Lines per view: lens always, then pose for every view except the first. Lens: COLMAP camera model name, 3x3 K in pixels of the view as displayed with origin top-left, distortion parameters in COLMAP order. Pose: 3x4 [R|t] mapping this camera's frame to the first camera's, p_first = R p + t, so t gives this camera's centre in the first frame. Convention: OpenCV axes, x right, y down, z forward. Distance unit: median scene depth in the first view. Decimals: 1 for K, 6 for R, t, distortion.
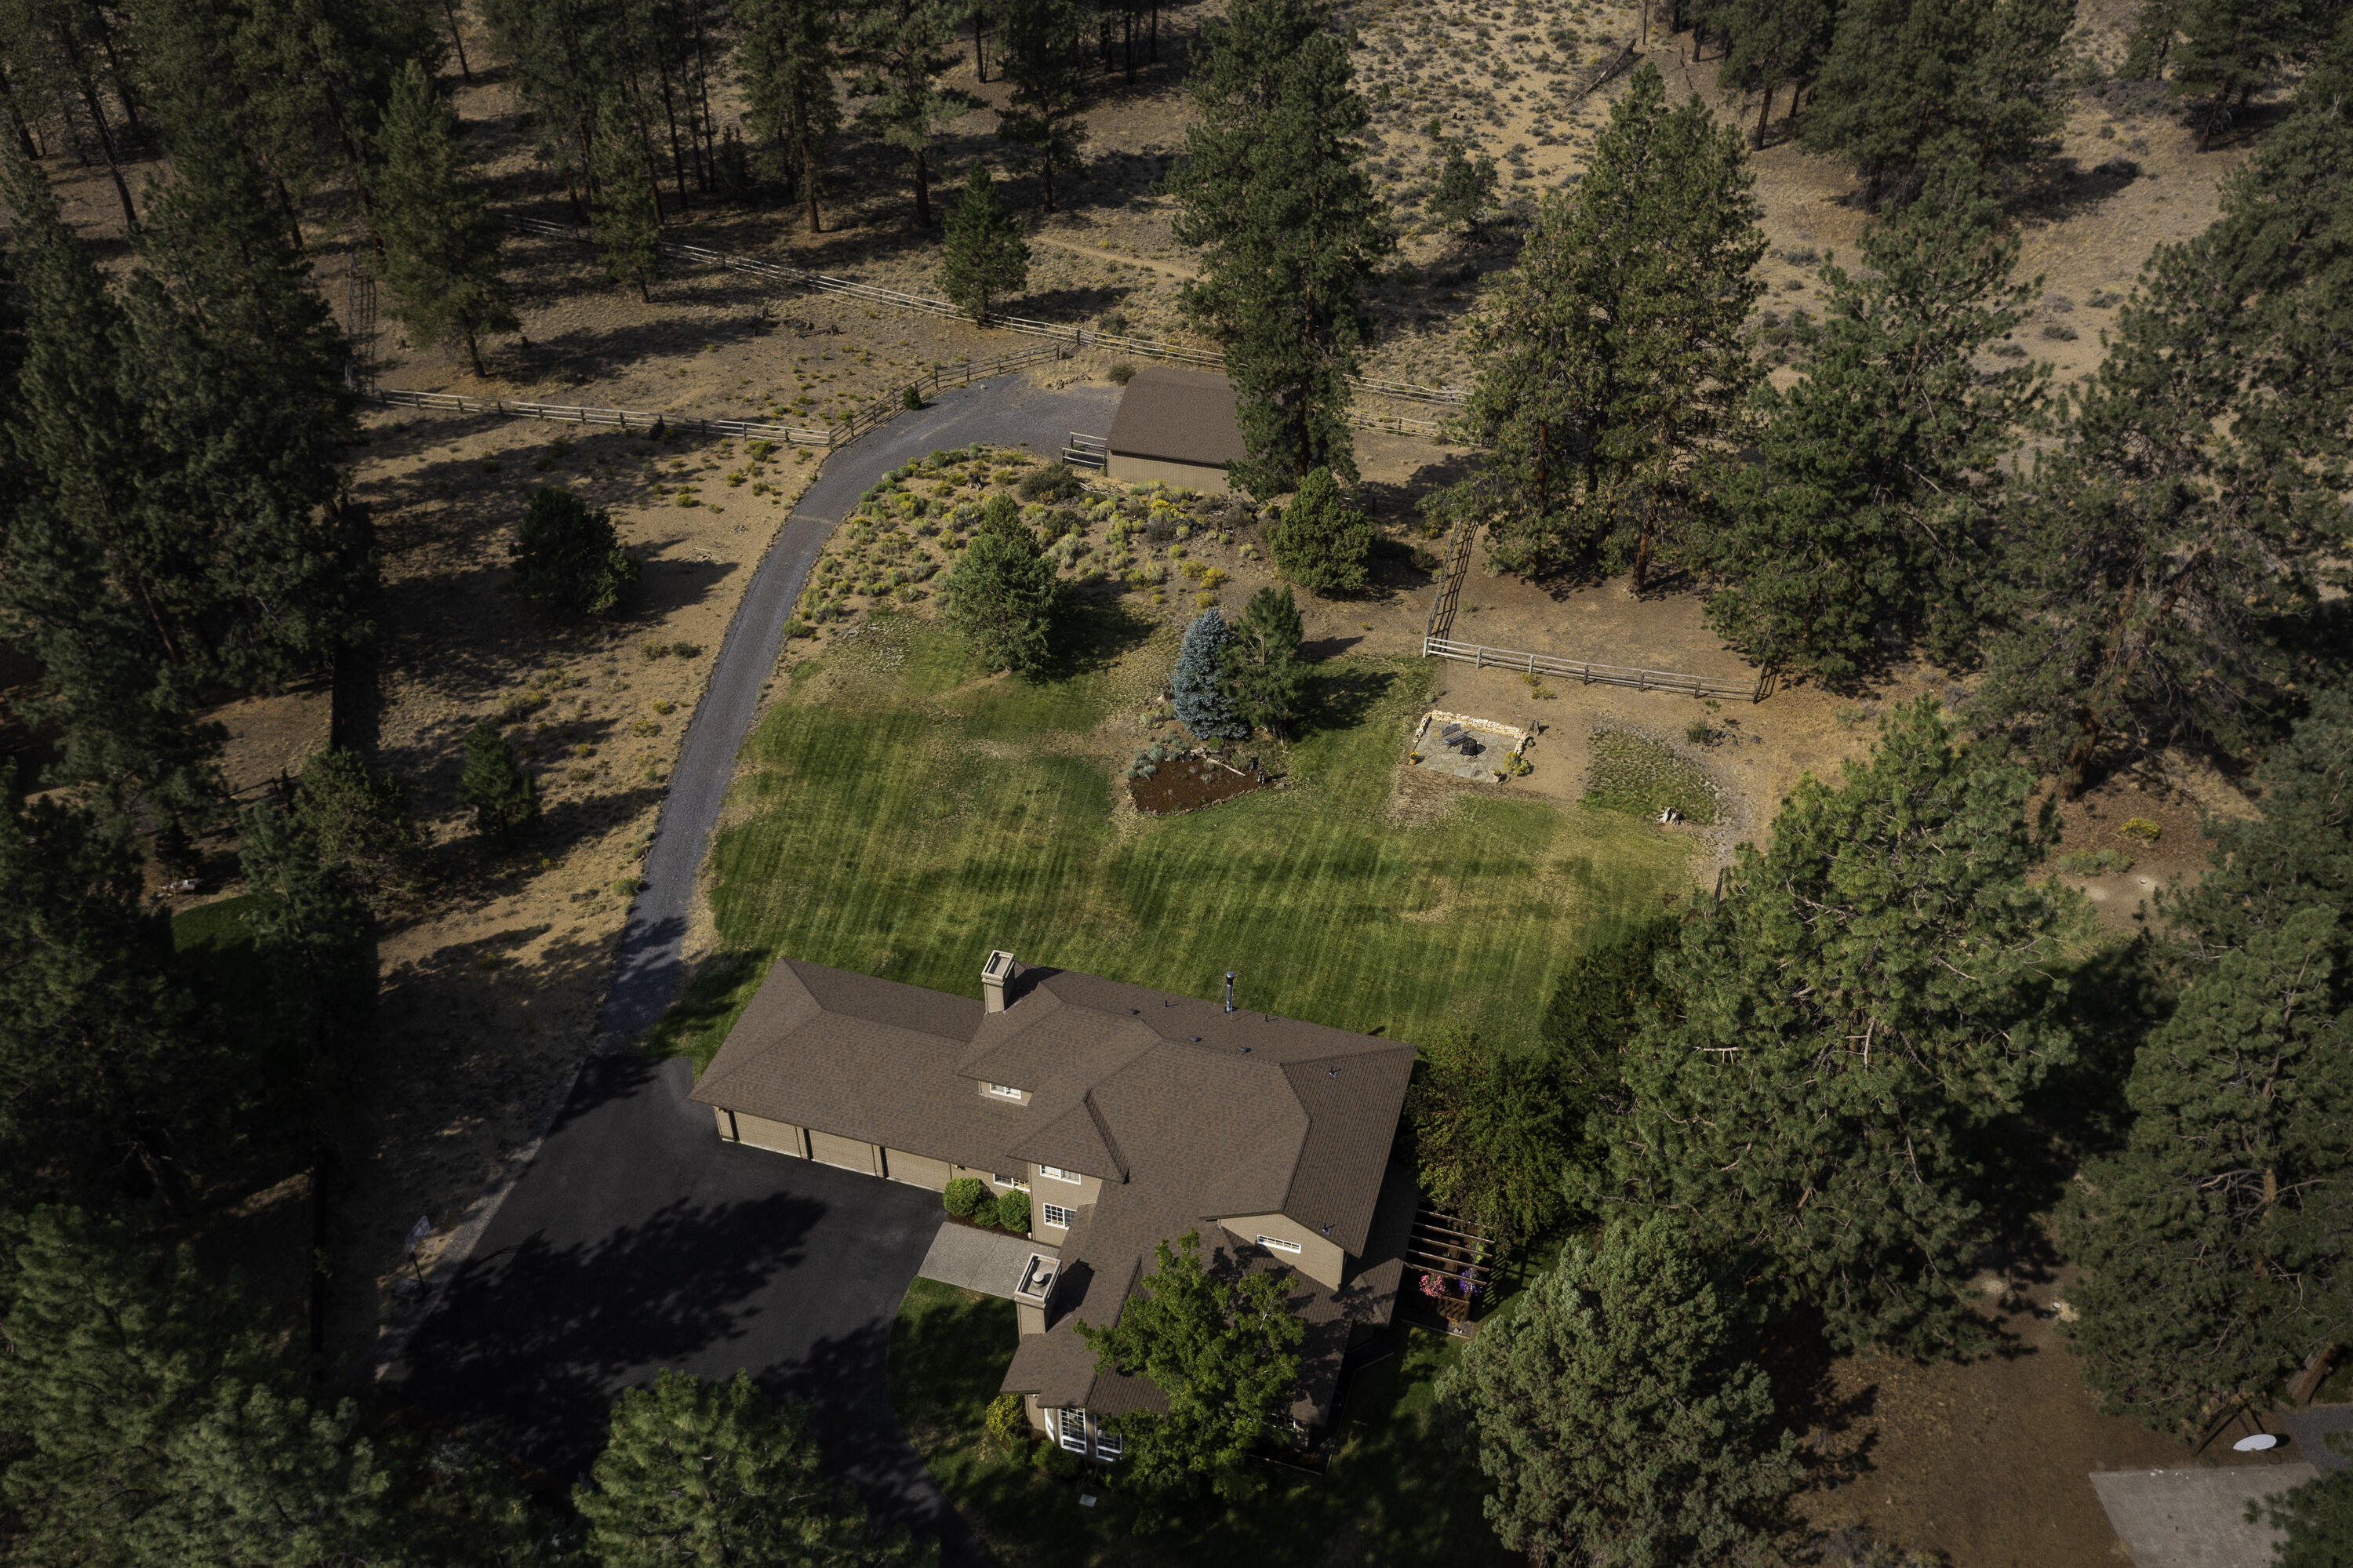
lens RADIAL K [[1905.3, 0, 1177.3], [0, 1905.3, 784.7], [0, 0, 1]] dist [0.017273, 0.006470]
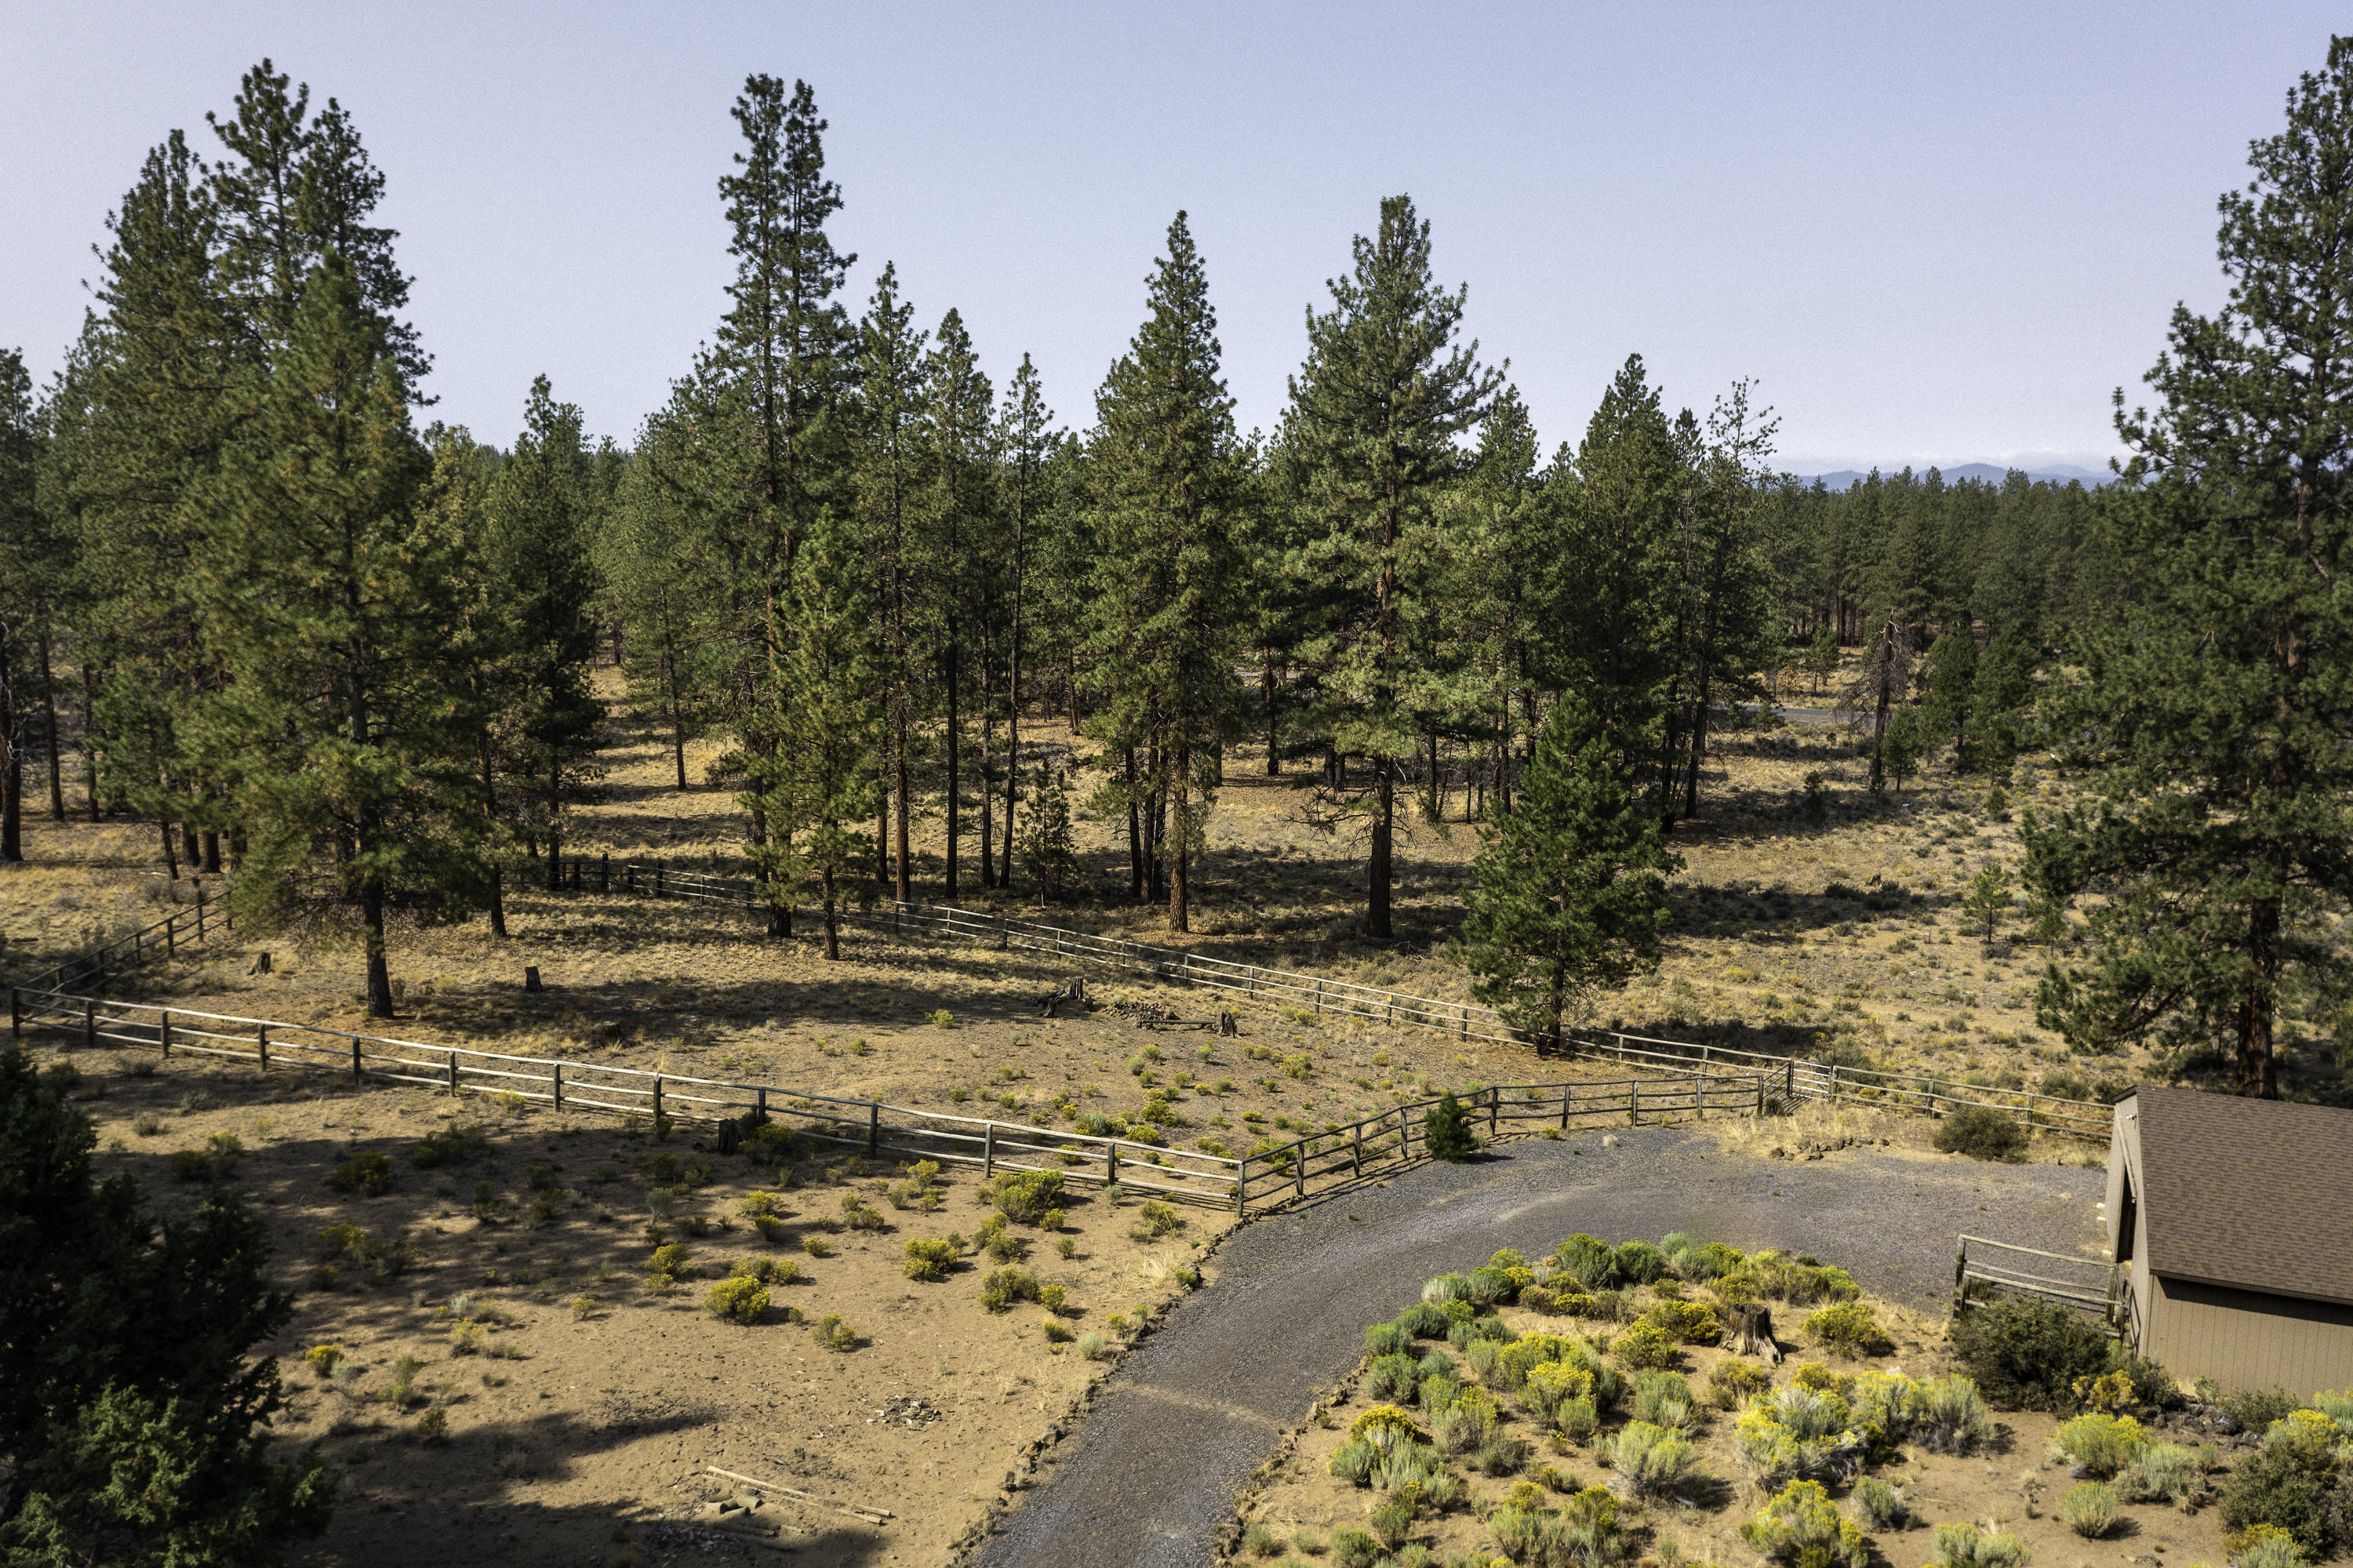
lens RADIAL K [[1905.3, 0, 1174.8], [0, 1905.3, 785.9], [0, 0, 1]] dist [0.017273, 0.006470]
pose [[0.987871, 0.037083, -0.150786, -0.147790], [-0.107966, 0.861958, -0.495350, -0.077819], [0.111602, 0.505622, 0.855507, 0.691009]]
